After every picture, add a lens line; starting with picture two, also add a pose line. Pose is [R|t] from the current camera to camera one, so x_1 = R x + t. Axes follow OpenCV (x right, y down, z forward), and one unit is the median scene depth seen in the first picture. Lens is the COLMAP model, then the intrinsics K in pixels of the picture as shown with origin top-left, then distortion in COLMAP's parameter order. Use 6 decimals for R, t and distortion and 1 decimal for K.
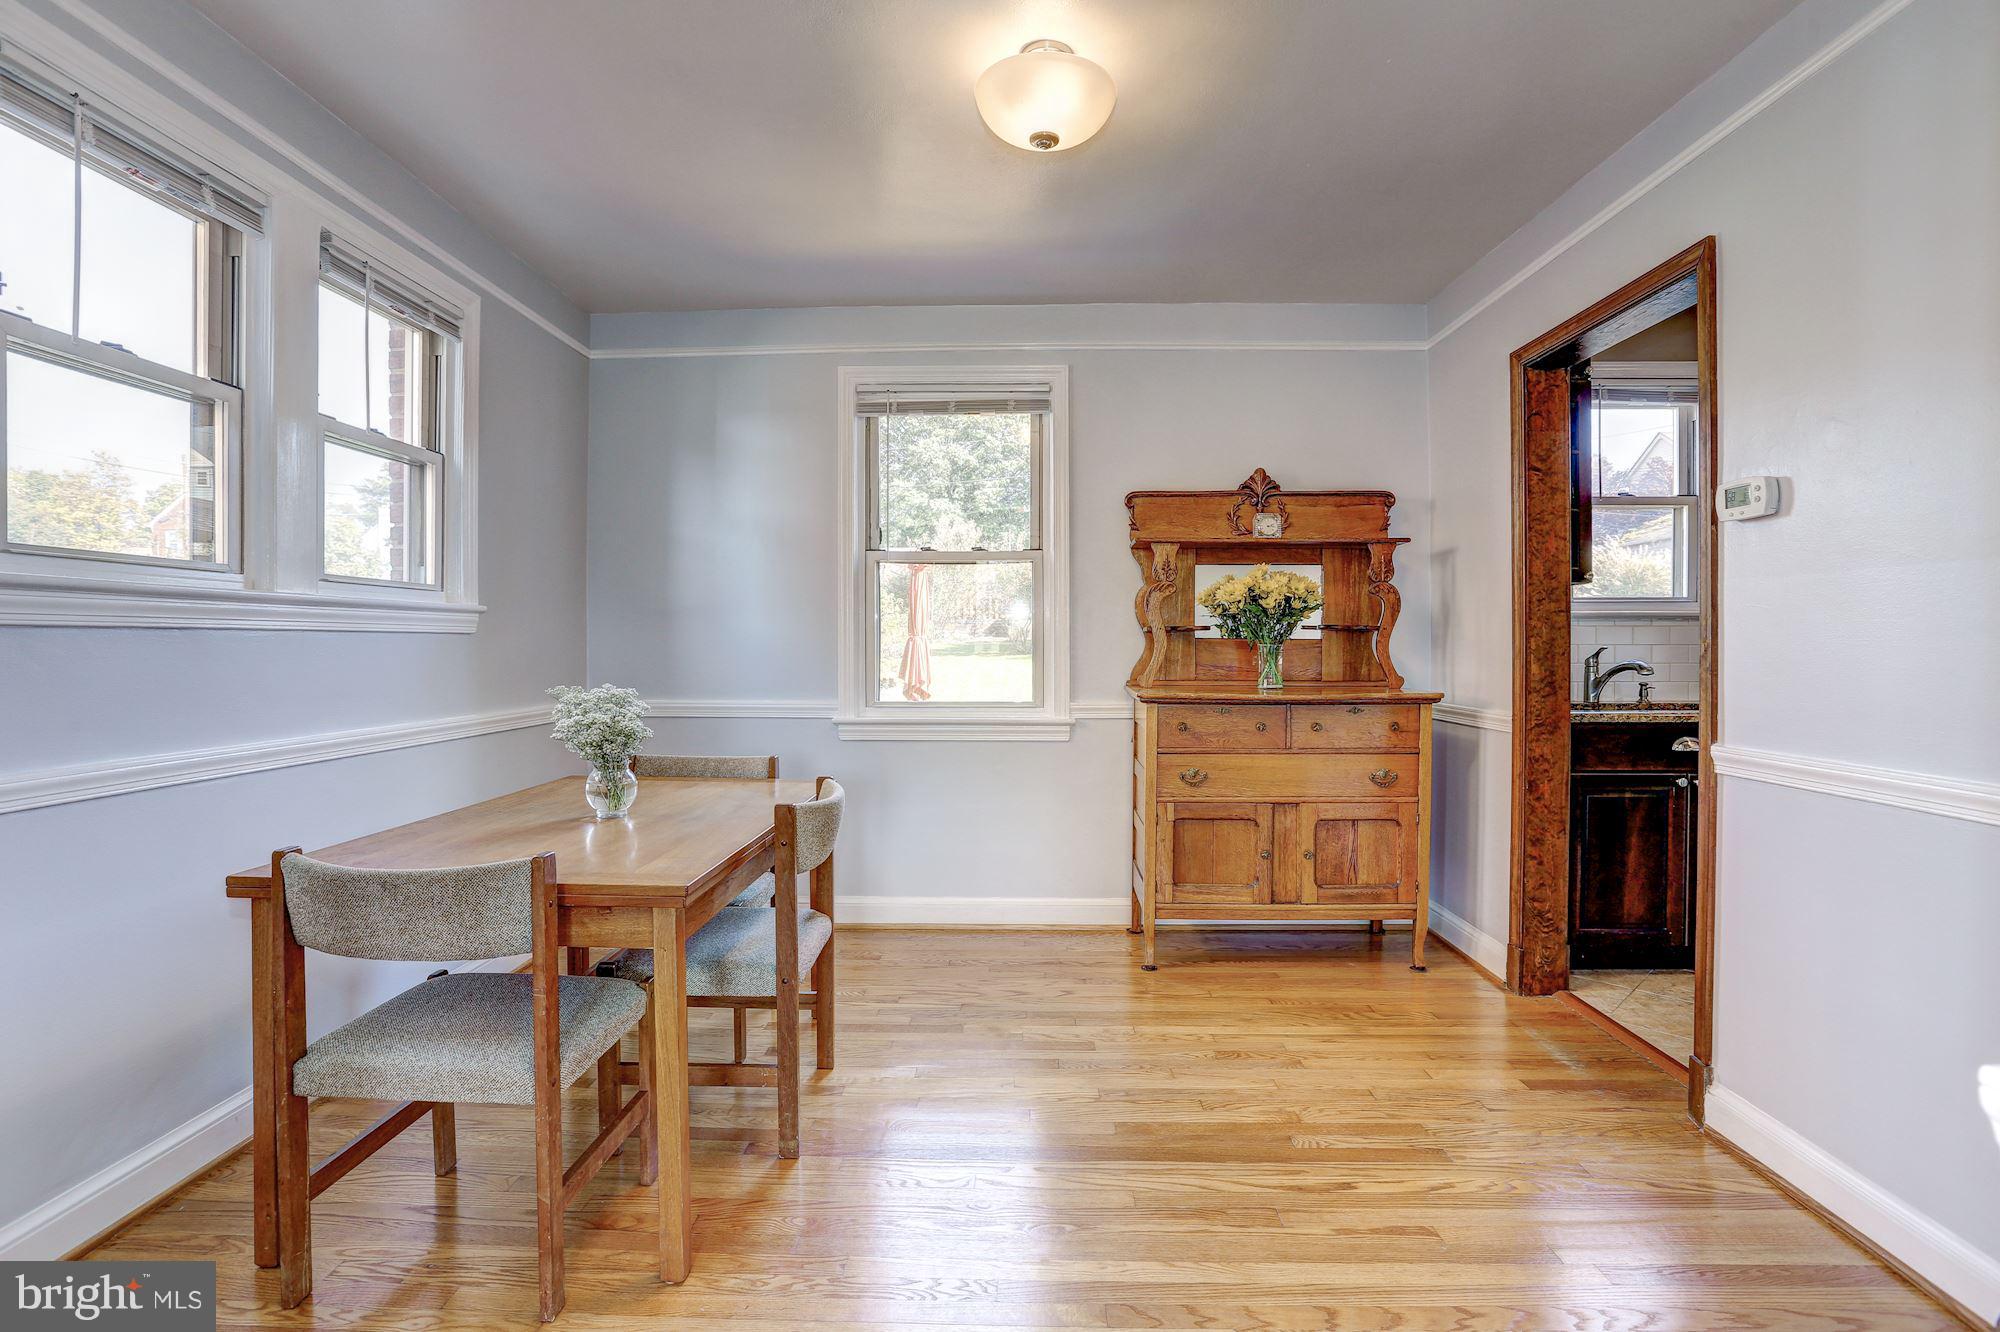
lens RADIAL K [[952.4, 0, 984.8], [0, 952.4, 640.9], [0, 0, 1]] dist [-0.035897, 0.000236]
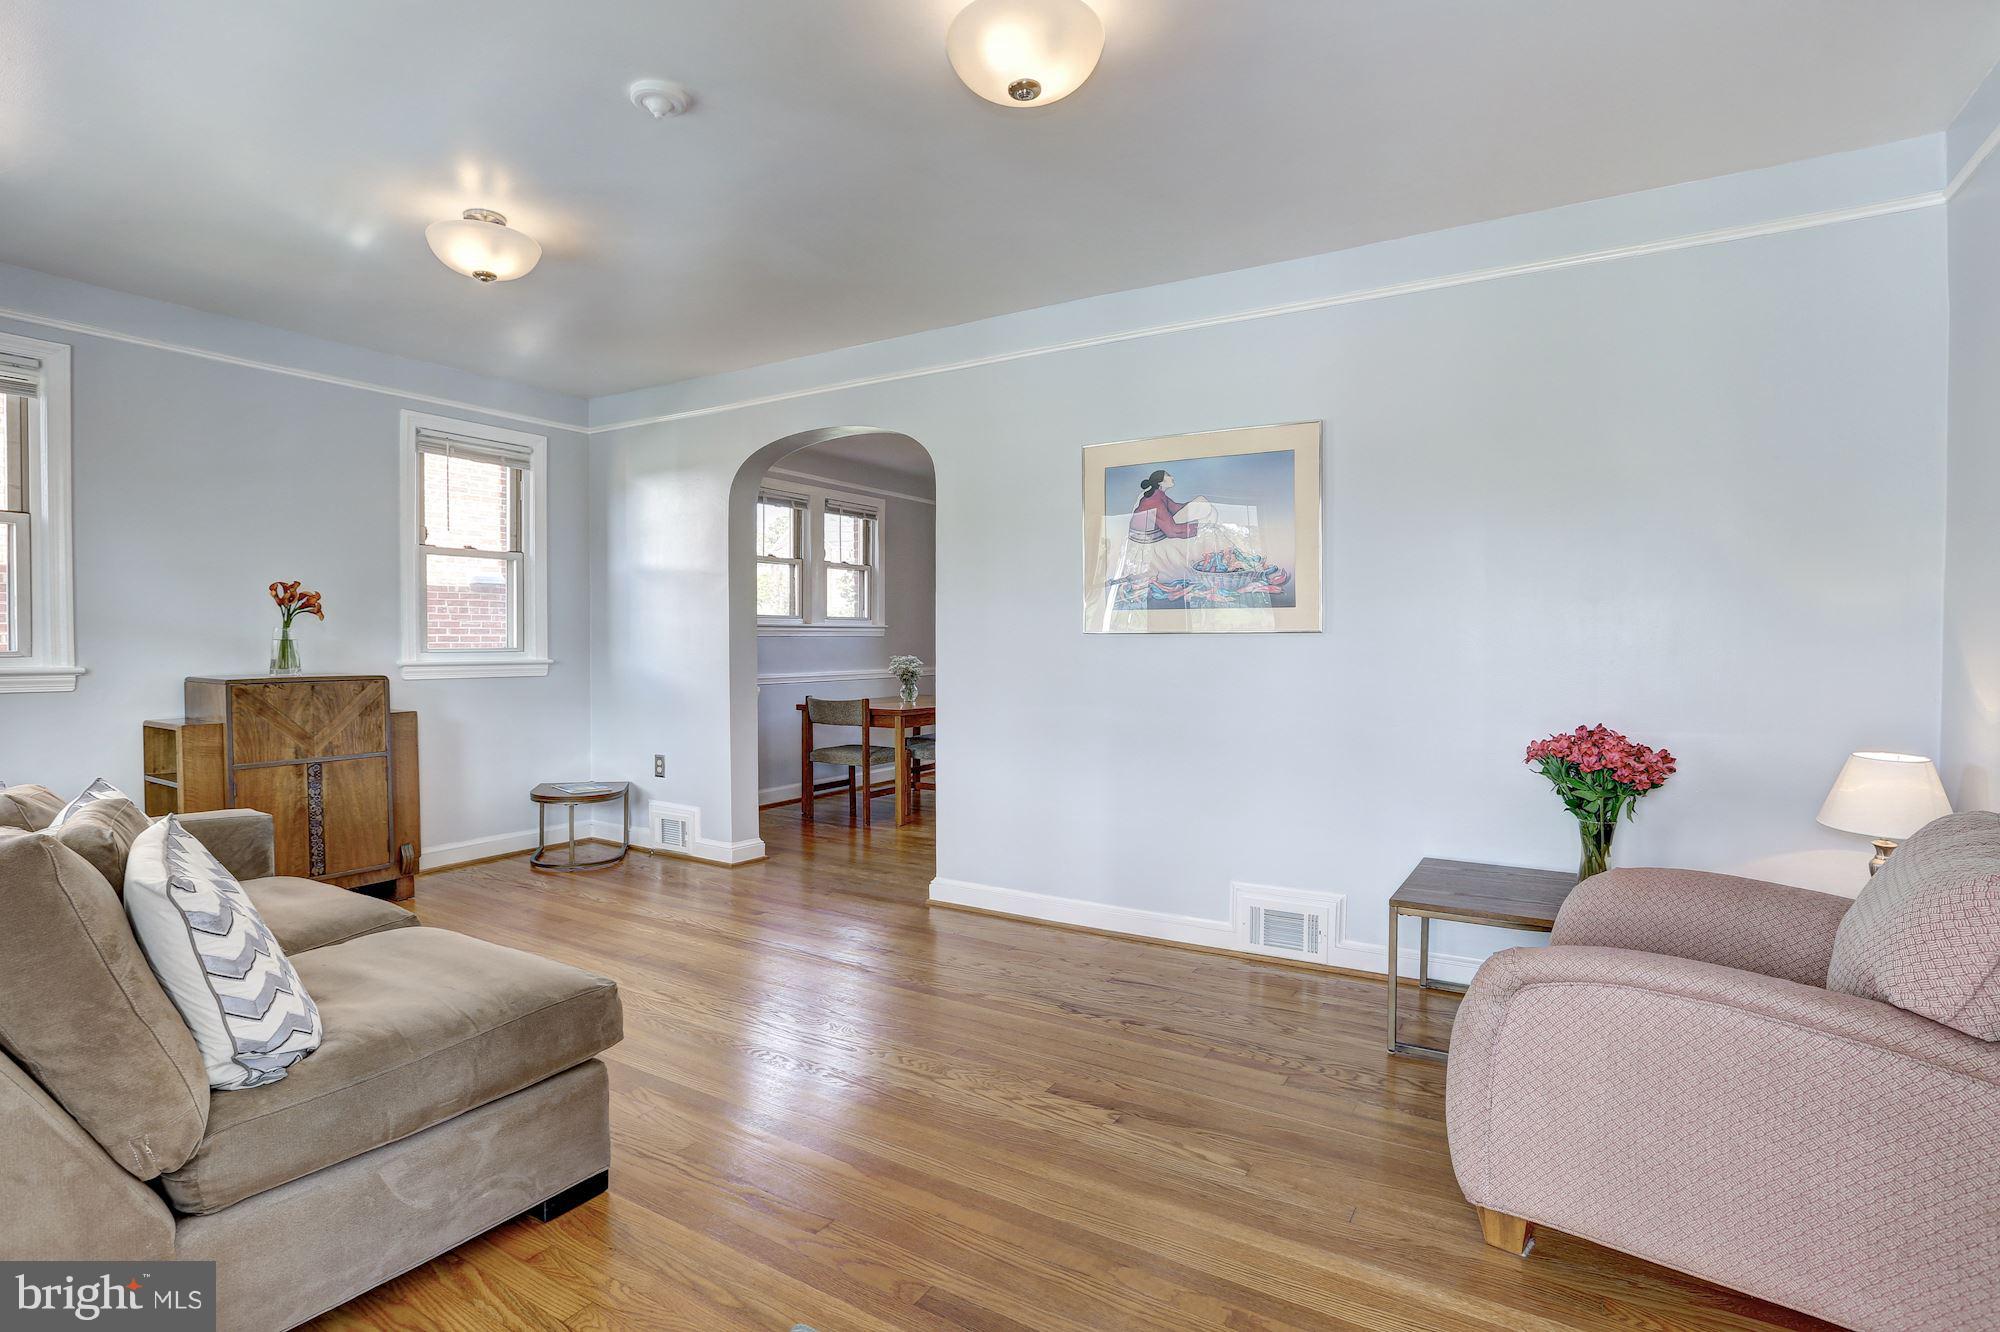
lens RADIAL K [[932.4, 0, 995.3], [0, 932.4, 656.5], [0, 0, 1]] dist [-0.034898, 0.000321]
pose [[0.874949, 0.008598, -0.484139, 0.845726], [-0.000593, 0.999861, 0.016685, 0.002392], [0.484215, -0.014311, 0.874832, -0.939206]]
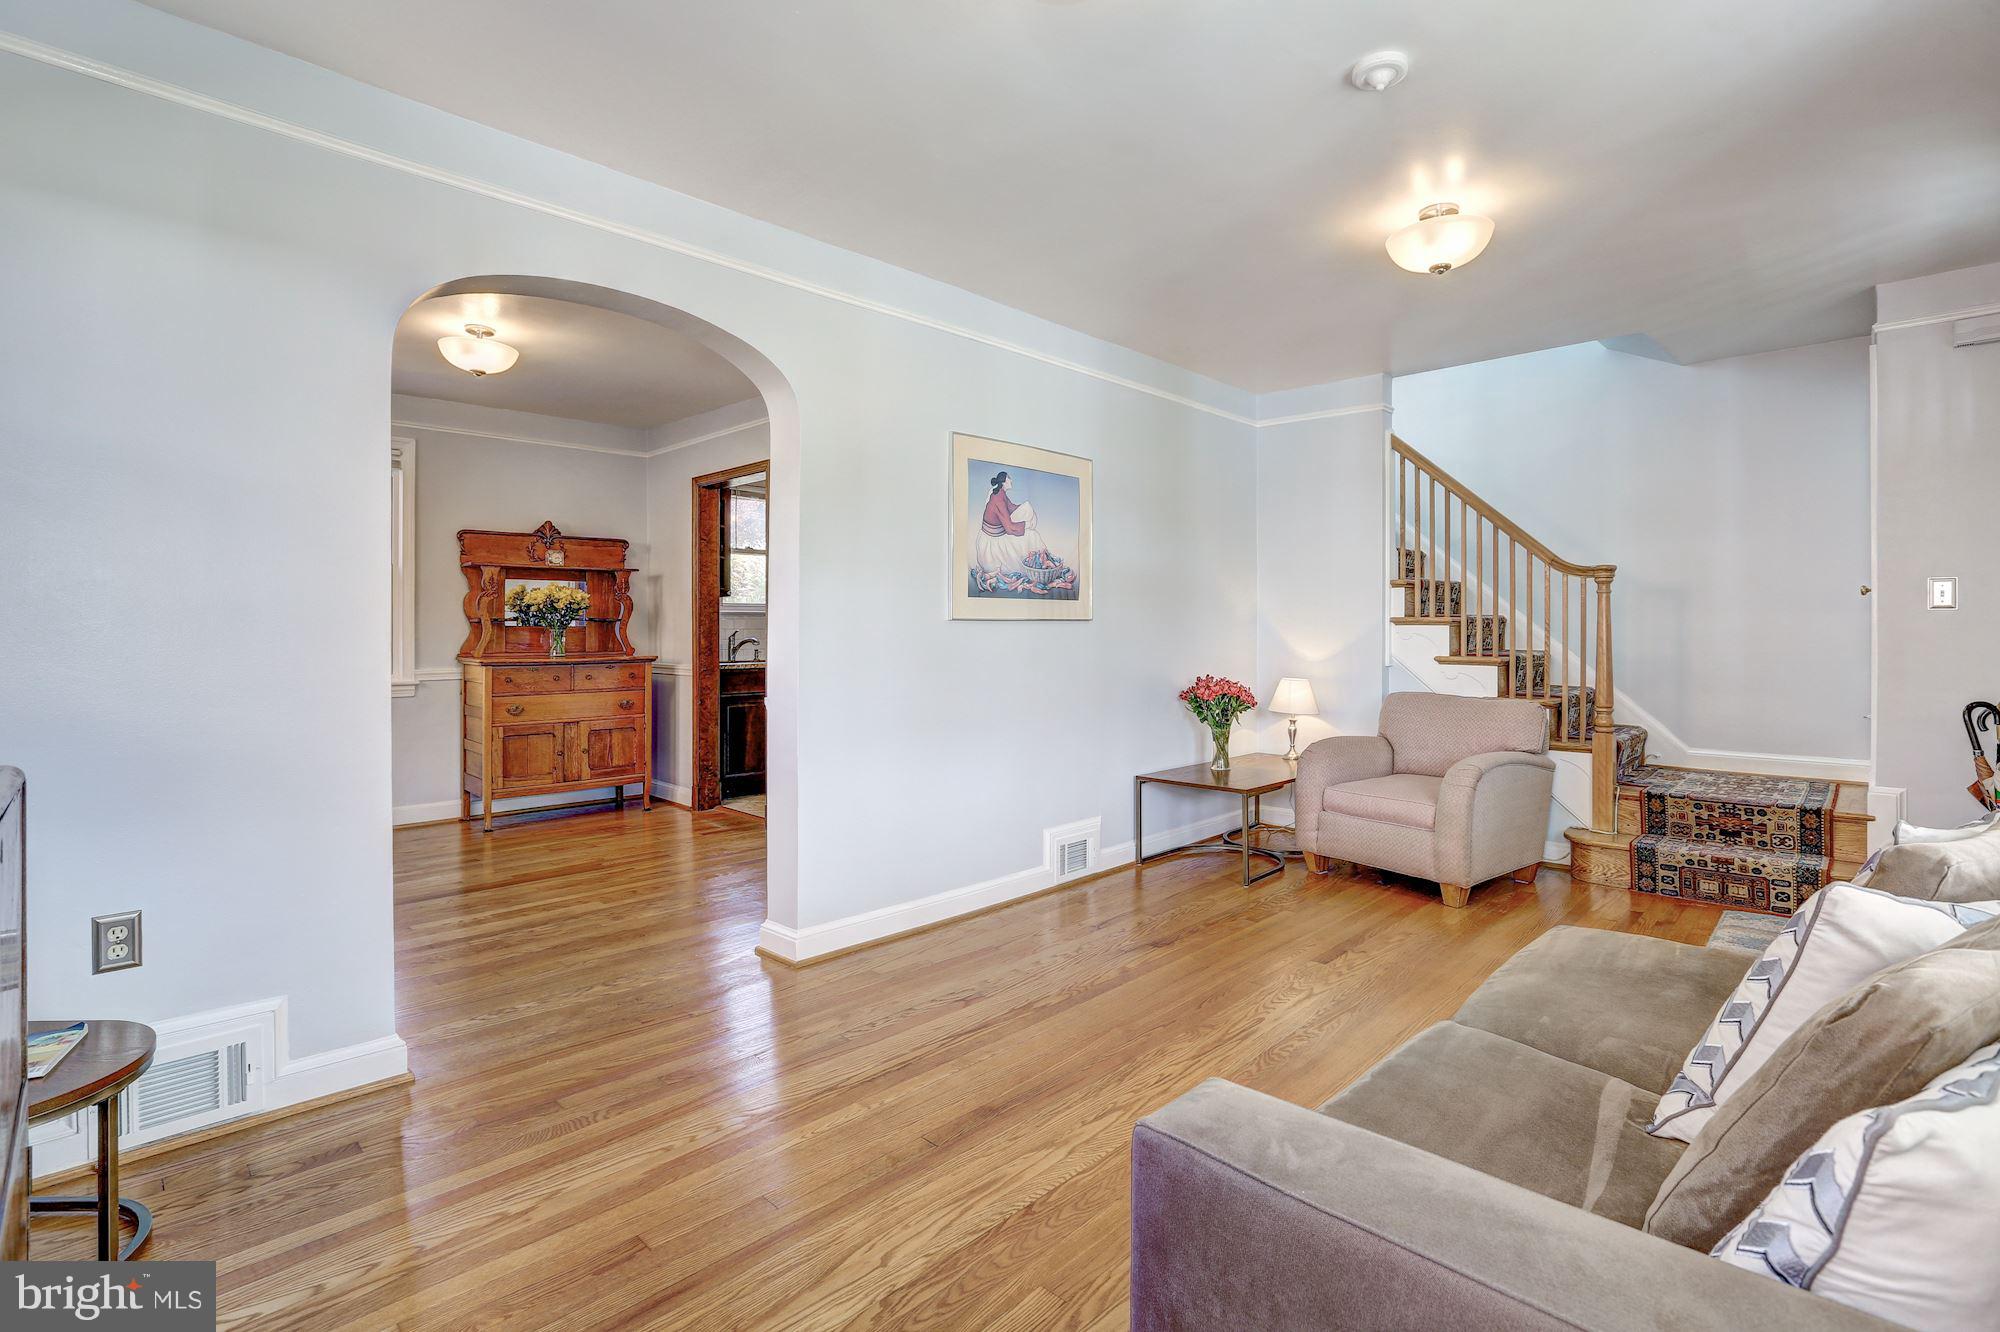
lens RADIAL K [[952.4, 0, 984.8], [0, 952.4, 640.9], [0, 0, 1]] dist [-0.035897, 0.000236]
pose [[0.684235, -0.011853, 0.729165, -0.412338], [0.002544, 0.999901, 0.013867, 0.002357], [-0.729257, -0.007634, 0.684197, -0.707189]]
